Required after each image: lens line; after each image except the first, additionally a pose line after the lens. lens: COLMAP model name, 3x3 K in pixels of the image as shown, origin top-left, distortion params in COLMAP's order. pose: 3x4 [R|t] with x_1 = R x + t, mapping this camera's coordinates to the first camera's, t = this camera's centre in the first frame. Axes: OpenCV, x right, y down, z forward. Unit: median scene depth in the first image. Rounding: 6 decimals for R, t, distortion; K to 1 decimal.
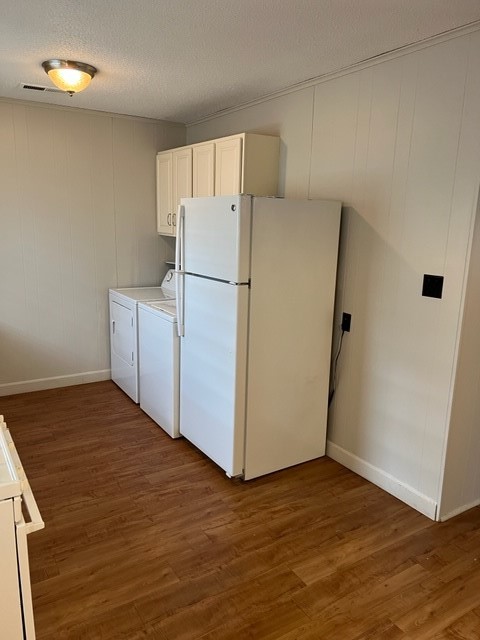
lens RADIAL K [[484.6, 0, 238.8], [0, 484.6, 316.7], [0, 0, 1]] dist [0.012462, -0.015641]
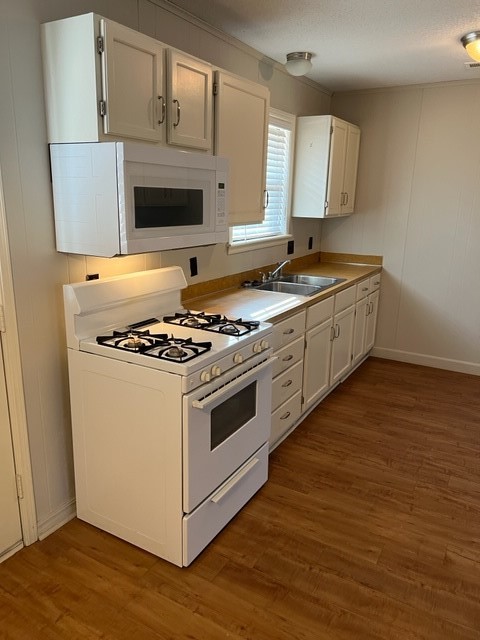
lens RADIAL K [[484.6, 0, 238.9], [0, 484.6, 322.6], [0, 0, 1]] dist [0.012462, -0.015641]
pose [[0.472016, 0.221531, -0.853302, 0.413534], [-0.190996, 0.970622, 0.146337, -0.018843], [0.860652, 0.093904, 0.500460, 0.190828]]
